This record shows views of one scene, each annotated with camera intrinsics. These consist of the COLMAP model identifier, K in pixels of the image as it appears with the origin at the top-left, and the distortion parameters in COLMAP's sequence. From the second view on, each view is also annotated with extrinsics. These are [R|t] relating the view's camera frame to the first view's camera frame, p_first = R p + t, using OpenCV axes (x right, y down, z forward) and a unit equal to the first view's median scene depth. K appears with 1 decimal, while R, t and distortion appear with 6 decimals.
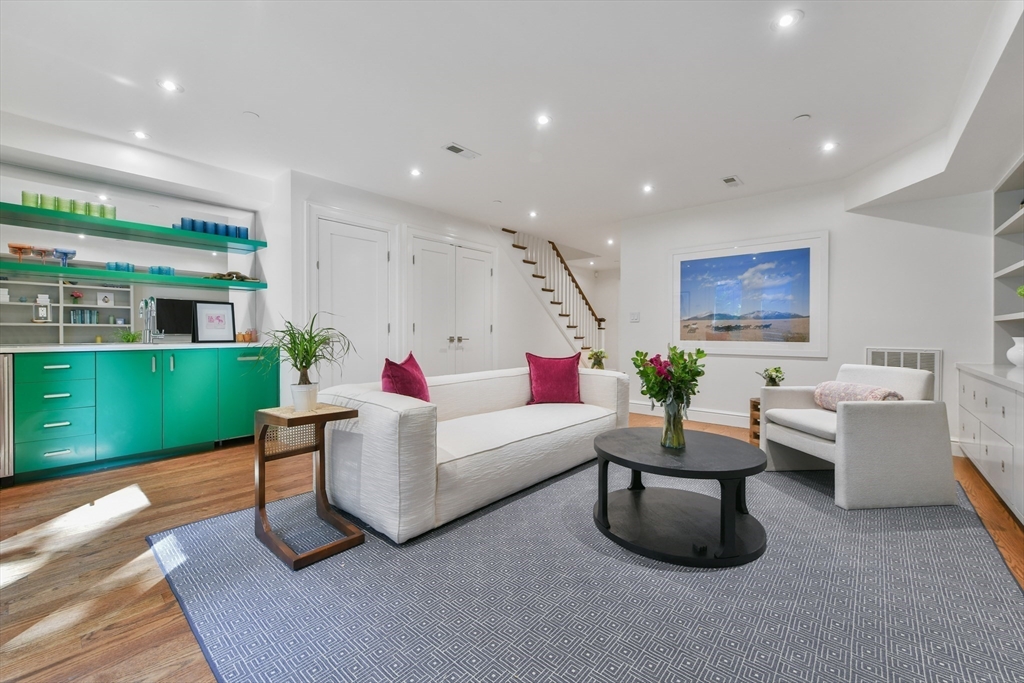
lens RADIAL K [[412.0, 0, 515.7], [0, 412.0, 337.8], [0, 0, 1]] dist [0.005483, 0.000338]
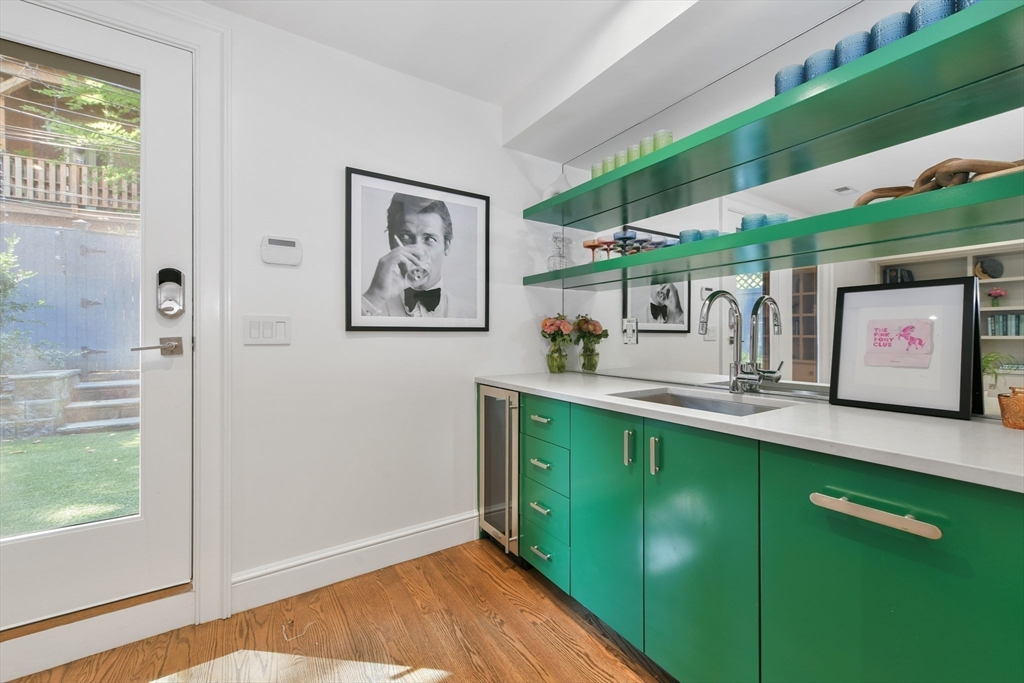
lens RADIAL K [[412.0, 0, 515.7], [0, 412.0, 337.8], [0, 0, 1]] dist [0.005483, 0.000338]
pose [[-0.278949, -0.000124, -0.960306, -0.267464], [-0.013753, 0.999898, 0.003866, -0.031675], [0.960207, 0.014285, -0.278922, 0.620195]]
